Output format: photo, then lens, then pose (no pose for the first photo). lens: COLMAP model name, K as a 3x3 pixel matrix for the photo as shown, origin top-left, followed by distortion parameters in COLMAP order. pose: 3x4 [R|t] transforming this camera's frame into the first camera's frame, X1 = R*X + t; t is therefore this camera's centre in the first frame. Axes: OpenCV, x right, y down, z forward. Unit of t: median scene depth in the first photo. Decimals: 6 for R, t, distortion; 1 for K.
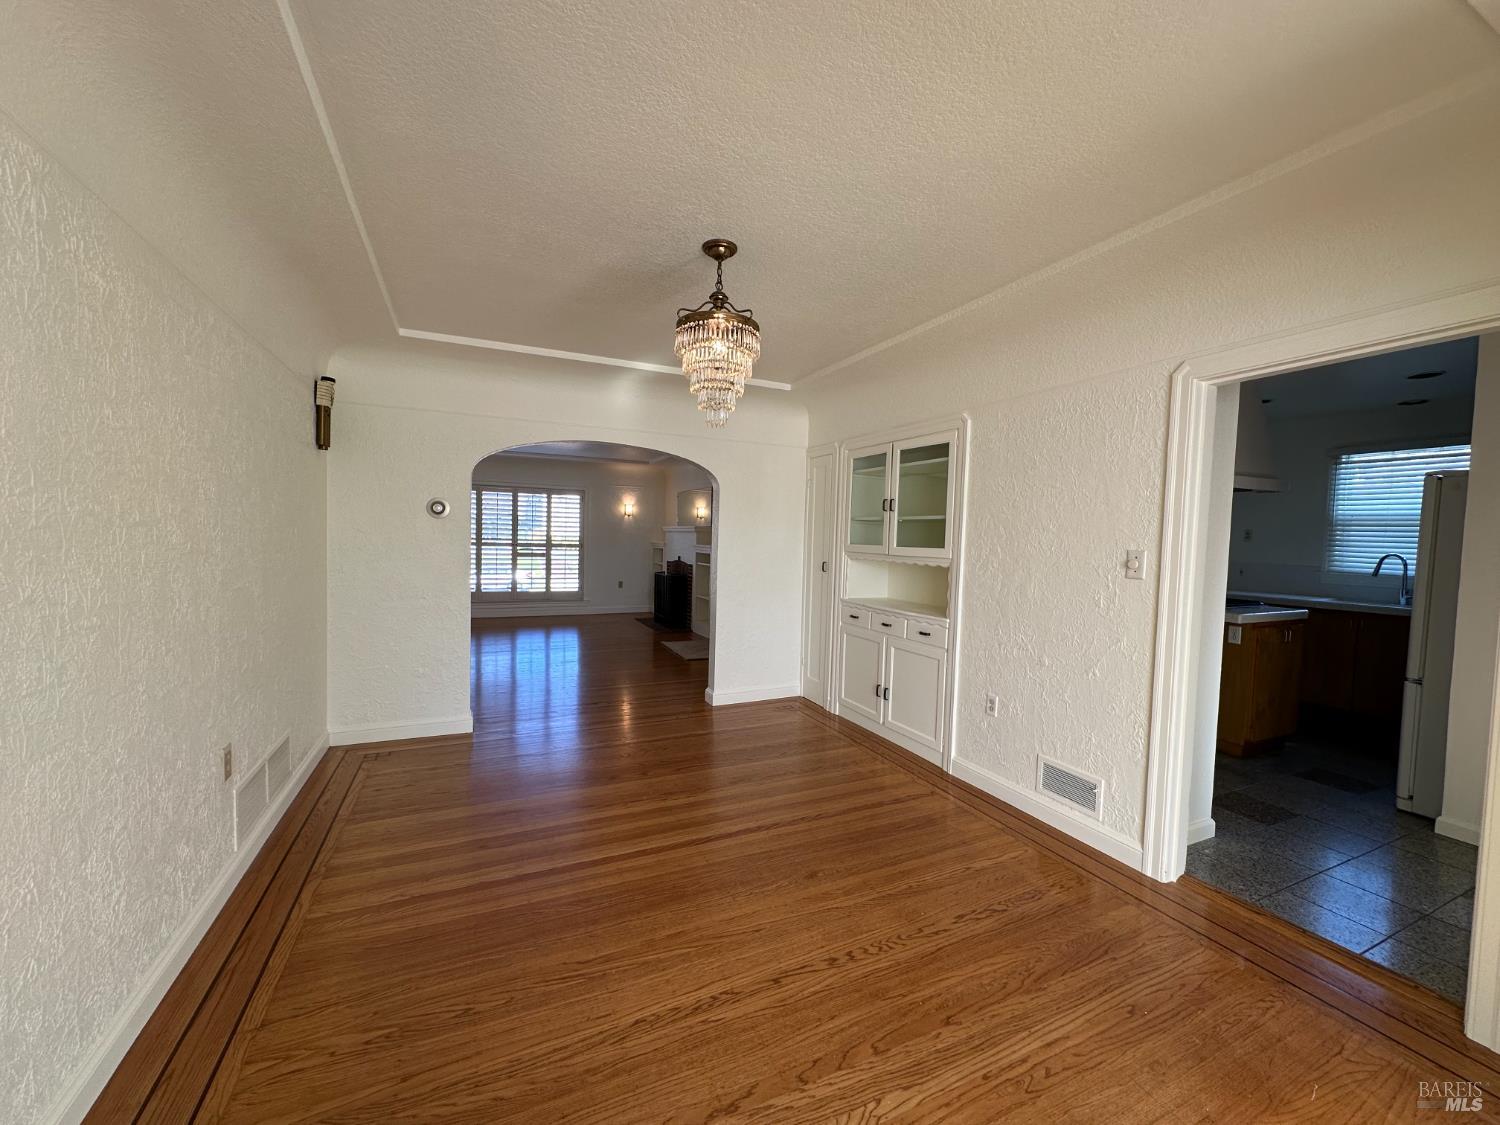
lens RADIAL K [[596.7, 0, 750.0], [0, 596.7, 562.5], [0, 0, 1]] dist [0.000384, 0.000228]
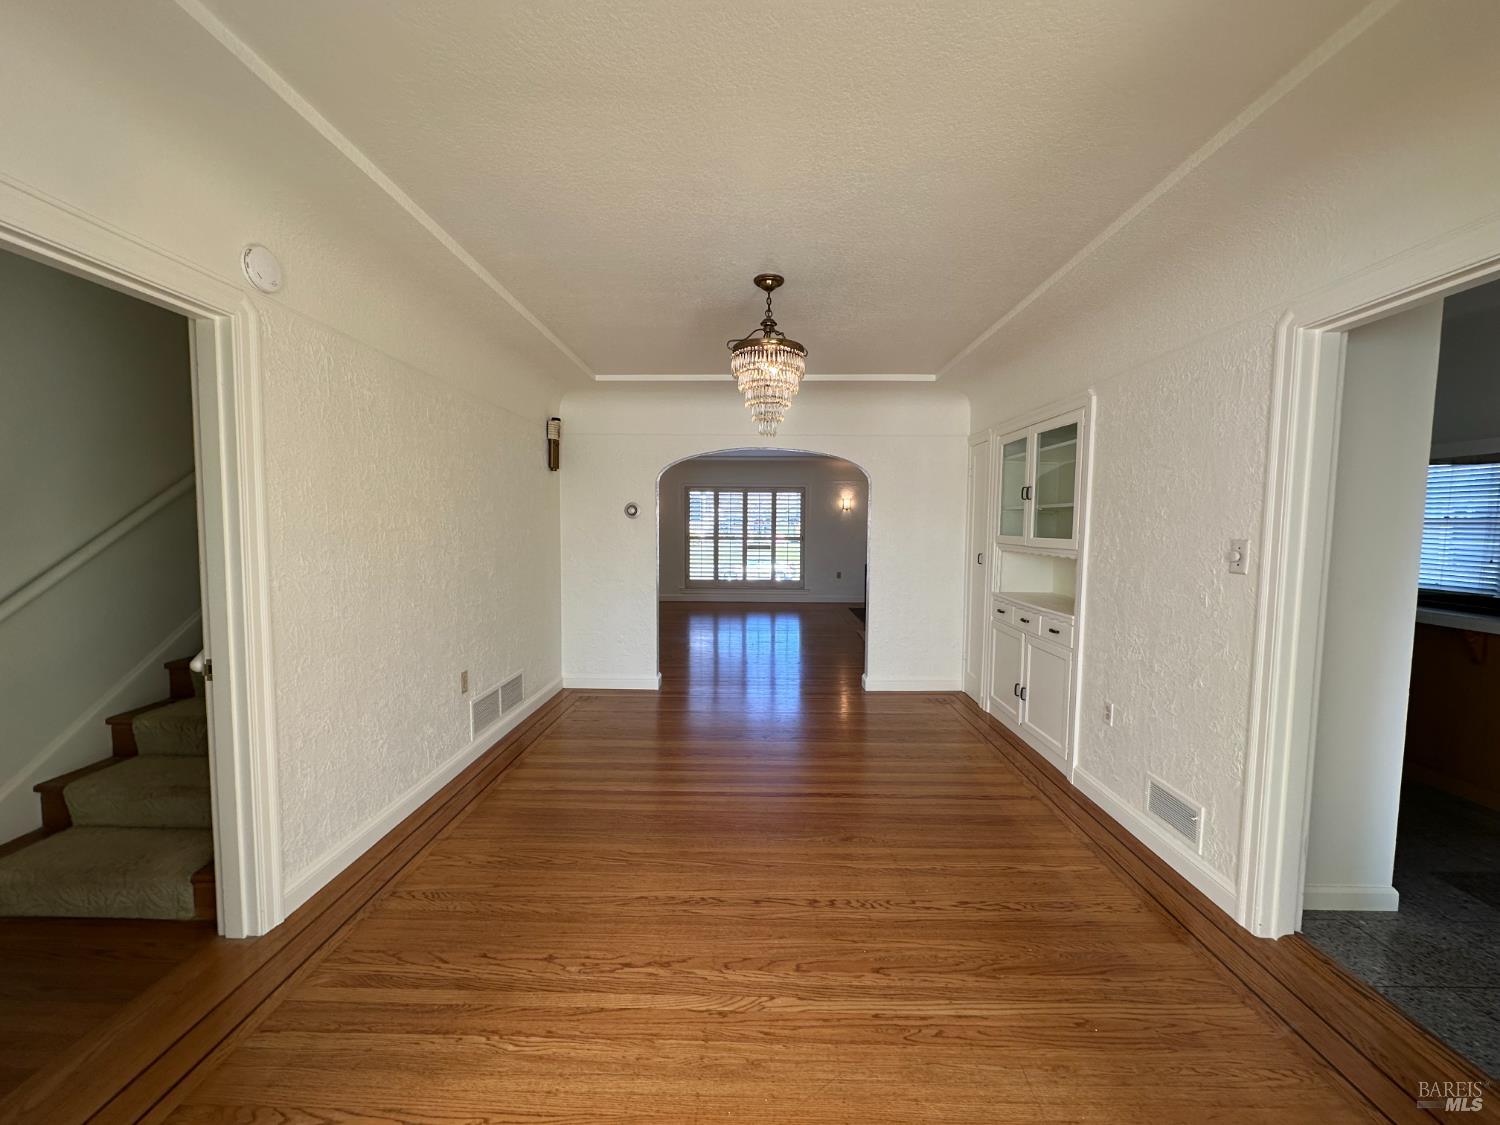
lens RADIAL K [[596.7, 0, 750.0], [0, 596.7, 562.5], [0, 0, 1]] dist [0.000384, 0.000228]
pose [[0.899663, 0.008218, -0.436507, 0.375187], [-0.002471, 0.999903, 0.013732, 0.001827], [0.436578, -0.011275, 0.899596, -0.052687]]
